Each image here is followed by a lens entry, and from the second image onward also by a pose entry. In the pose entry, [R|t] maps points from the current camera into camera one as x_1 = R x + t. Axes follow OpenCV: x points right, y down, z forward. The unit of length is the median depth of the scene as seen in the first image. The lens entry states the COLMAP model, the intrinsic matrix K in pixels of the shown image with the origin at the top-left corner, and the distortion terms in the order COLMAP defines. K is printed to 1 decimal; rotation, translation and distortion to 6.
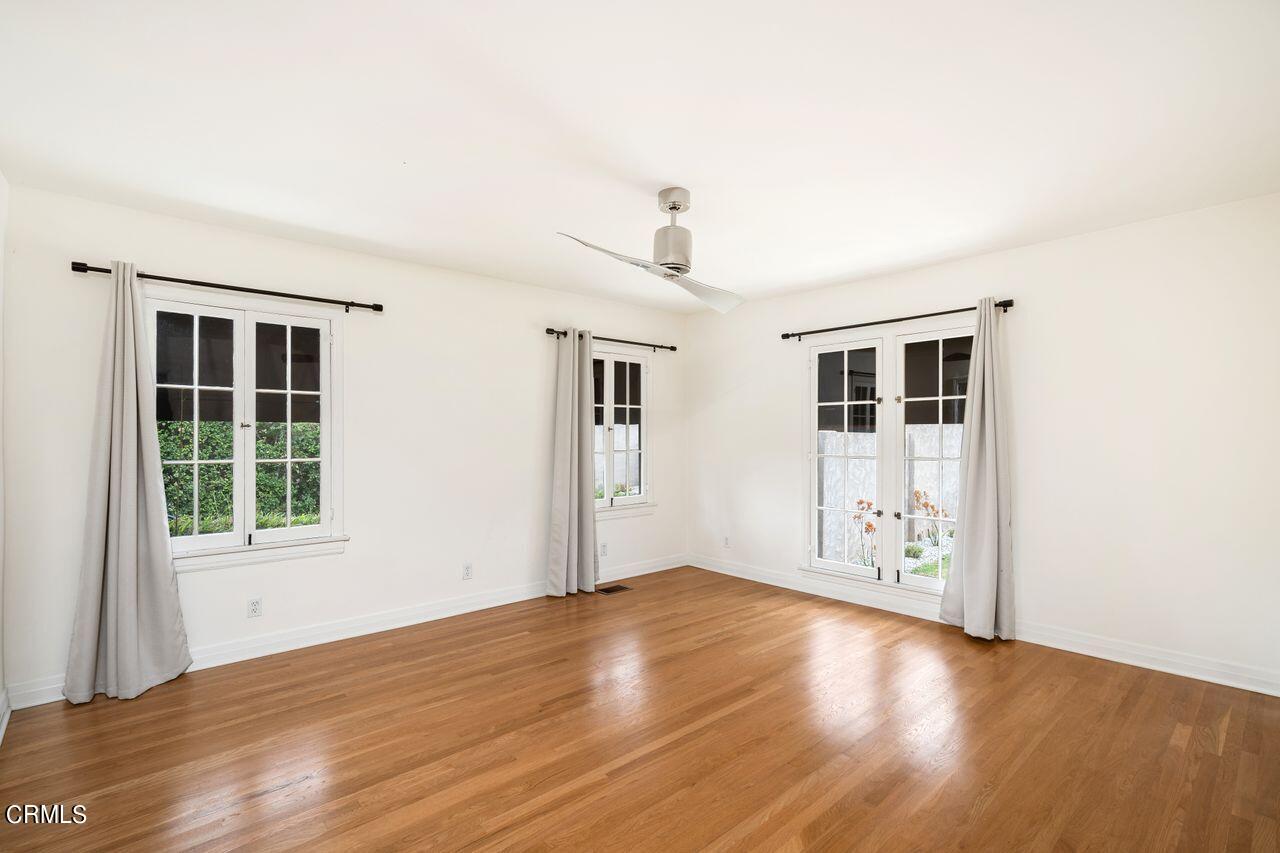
lens RADIAL K [[603.8, 0, 599.8], [0, 603.8, 454.4], [0, 0, 1]] dist [-0.003507, -0.000241]
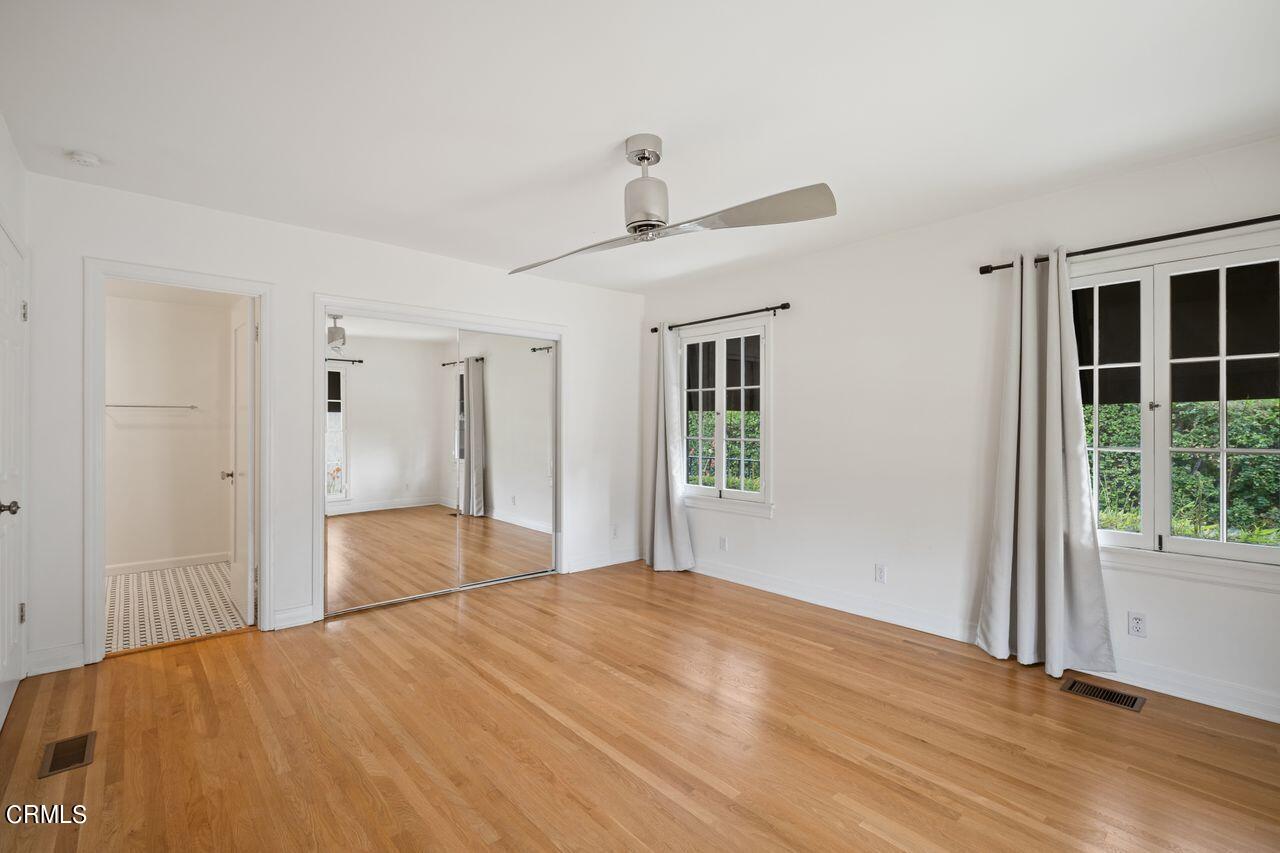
lens RADIAL K [[578.7, 0, 634.7], [0, 578.7, 422.7], [0, 0, 1]] dist [0.000504, -0.000300]
pose [[0.011511, 0.006583, -0.999912, 0.762681], [-0.023025, 0.999715, 0.006317, -0.029605], [0.999669, 0.022950, 0.011659, 0.763288]]
